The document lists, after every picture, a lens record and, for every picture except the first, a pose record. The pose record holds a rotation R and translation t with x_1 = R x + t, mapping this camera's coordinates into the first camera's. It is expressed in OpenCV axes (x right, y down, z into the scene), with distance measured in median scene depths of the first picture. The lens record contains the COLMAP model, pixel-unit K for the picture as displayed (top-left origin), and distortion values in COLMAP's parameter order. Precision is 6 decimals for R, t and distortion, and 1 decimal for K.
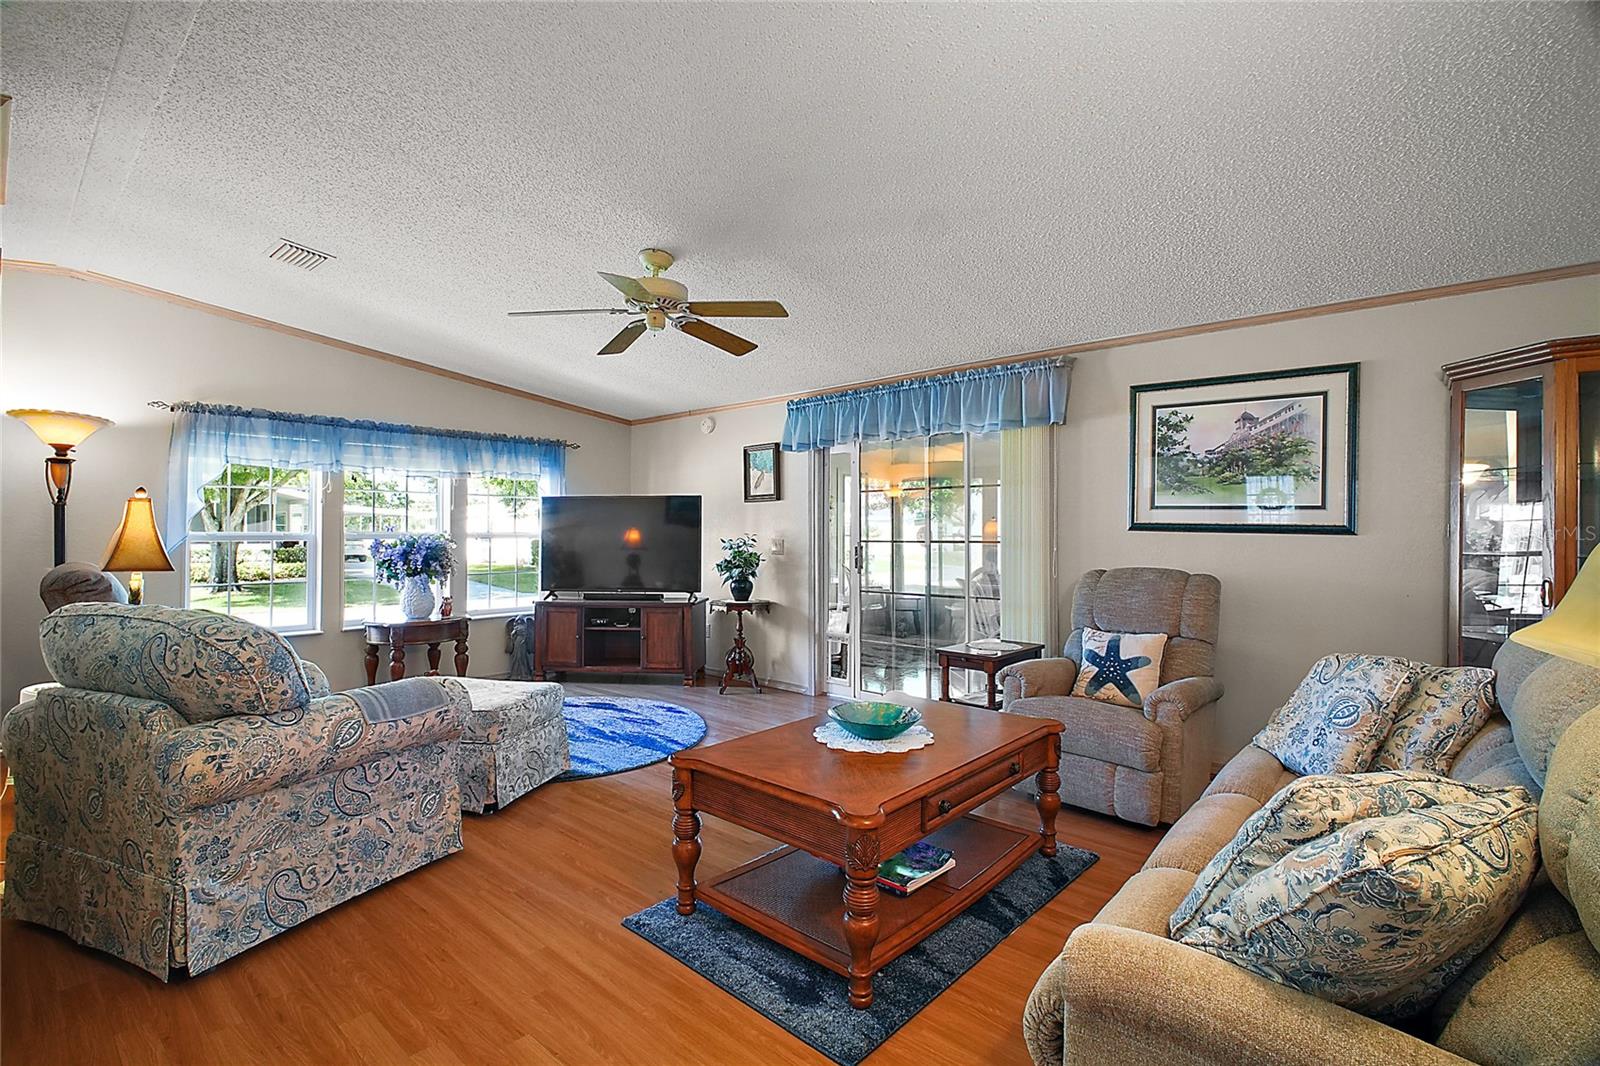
lens RADIAL K [[736.3, 0, 780.4], [0, 736.3, 528.6], [0, 0, 1]] dist [-0.005675, -0.002025]
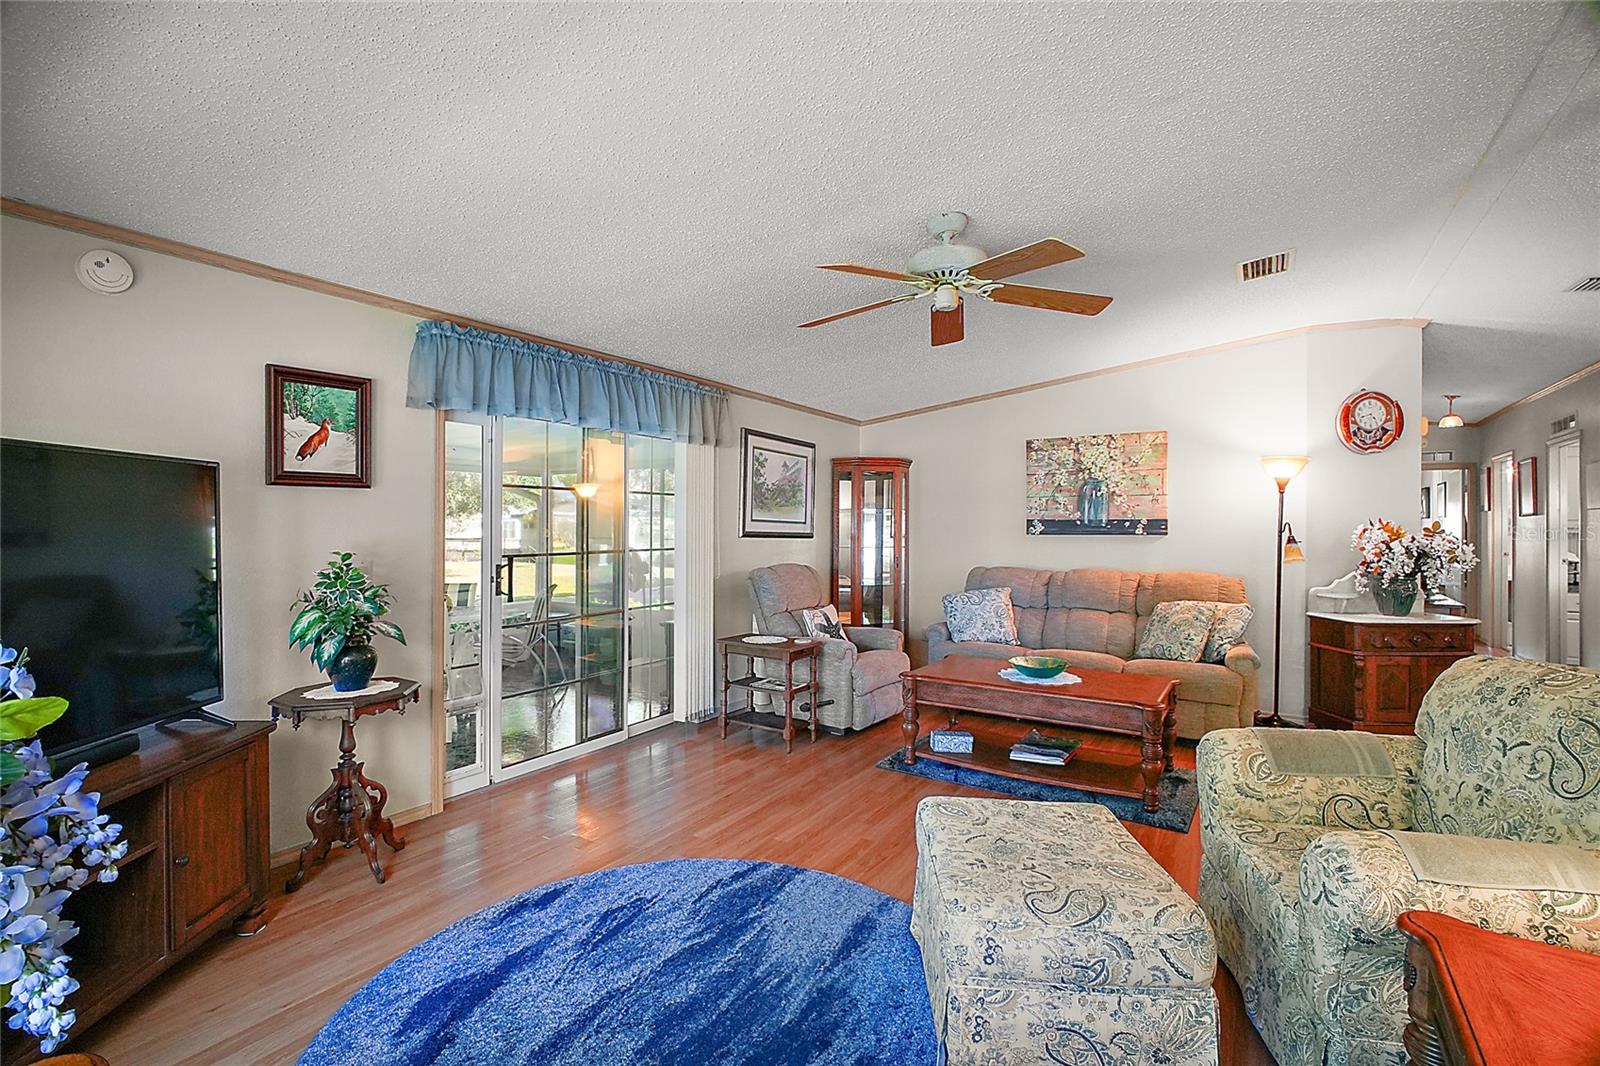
lens RADIAL K [[736.3, 0, 780.4], [0, 736.3, 528.6], [0, 0, 1]] dist [-0.005675, -0.002025]
pose [[-0.155772, -0.005847, 0.987776, -0.819083], [-0.009058, 0.999949, 0.004490, -0.018907], [-0.987751, -0.008248, -0.155817, 1.110739]]
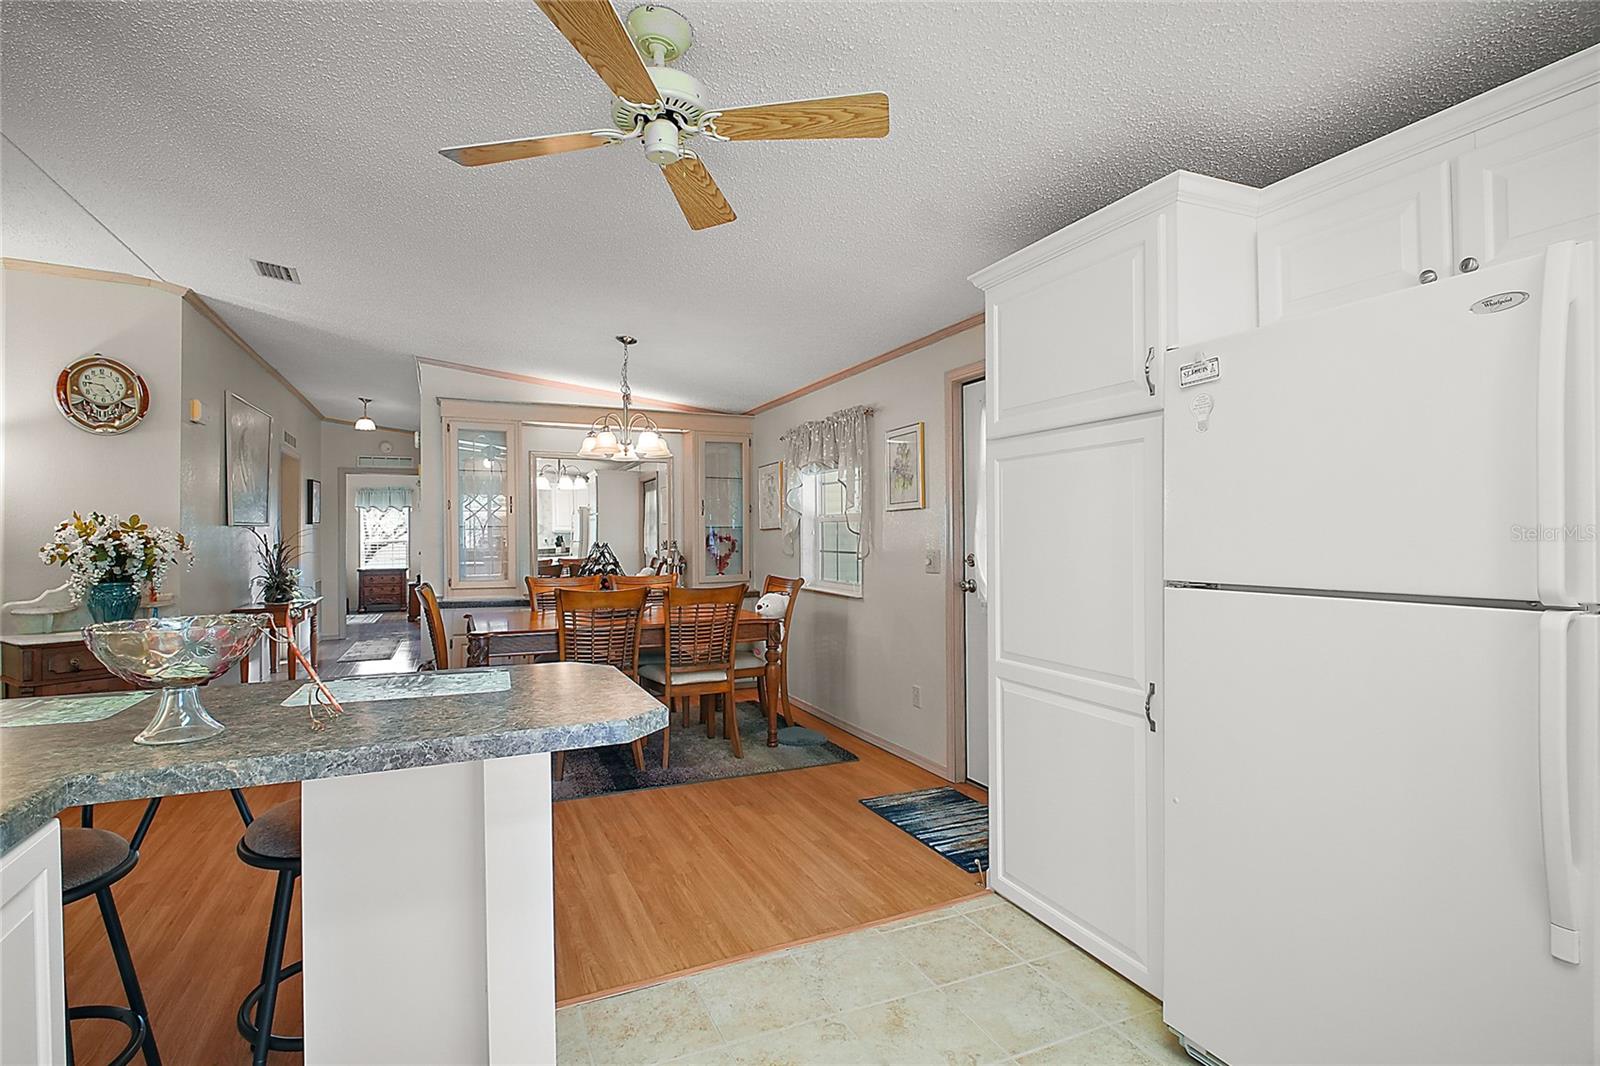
lens RADIAL K [[771.9, 0, 781.1], [0, 771.9, 531.5], [0, 0, 1]] dist [-0.000192, -0.001104]
pose [[-0.912532, 0.006222, 0.408958, -1.033130], [0.003189, 0.999962, -0.008098, -0.002704], [-0.408993, -0.006086, -0.912517, 0.547009]]
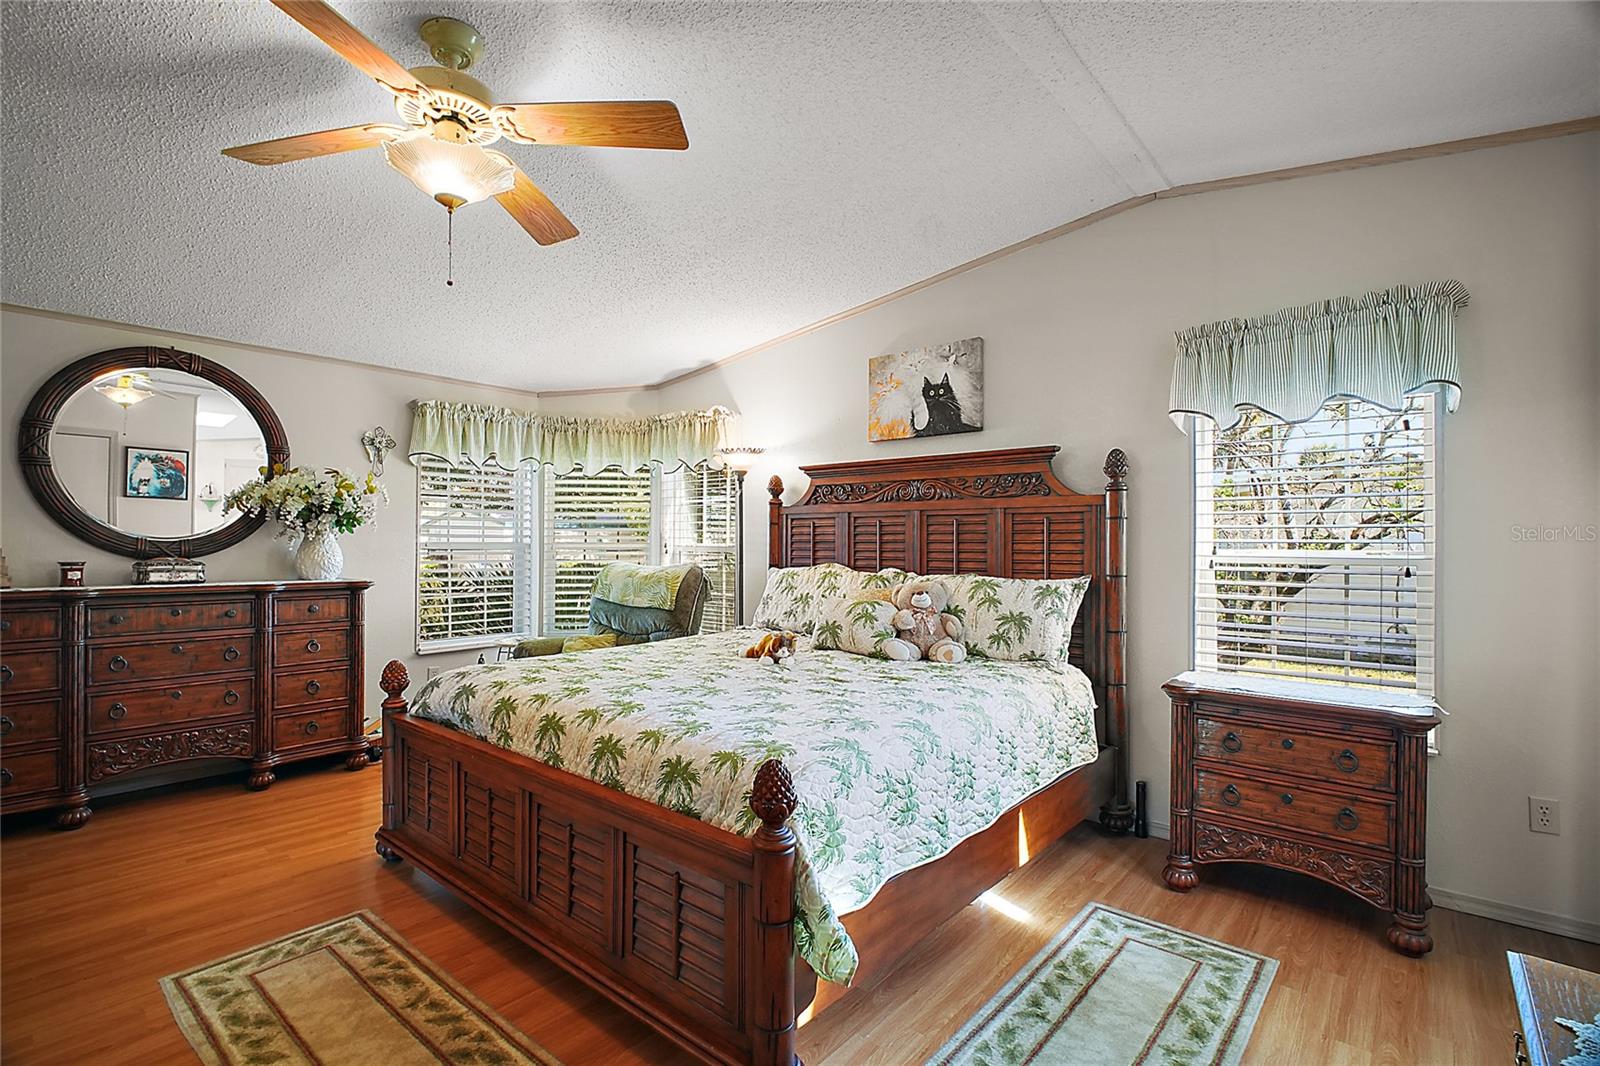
lens RADIAL K [[771.9, 0, 781.1], [0, 771.9, 531.5], [0, 0, 1]] dist [-0.000192, -0.001104]
pose [[-0.007347, 0.005868, 0.999956, 1.176052], [-0.006137, 0.999964, -0.005914, -0.015720], [-0.999954, -0.006180, -0.007311, -1.297852]]
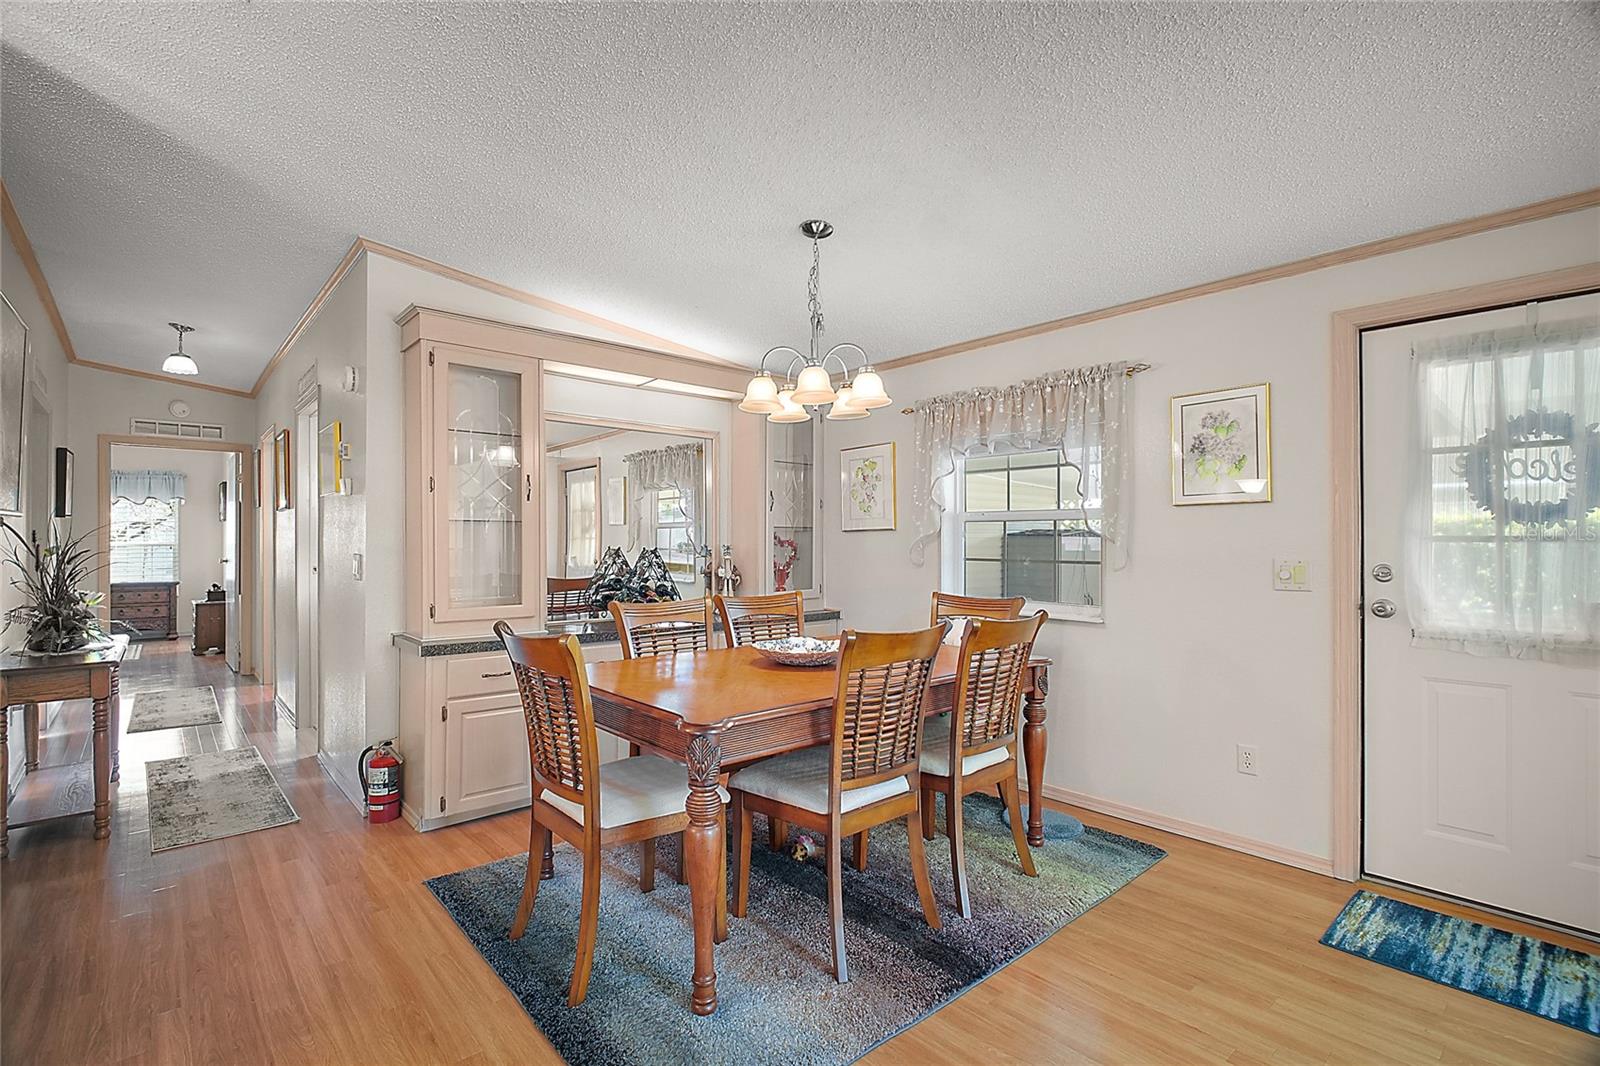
lens RADIAL K [[741.6, 0, 790.9], [0, 741.6, 544.6], [0, 0, 1]] dist [-0.003691, -0.004658]
pose [[-0.993866, -0.001403, 0.110580, -0.404662], [-0.001166, 0.999997, 0.002208, -0.000931], [-0.110583, 0.002066, -0.993865, 0.291572]]
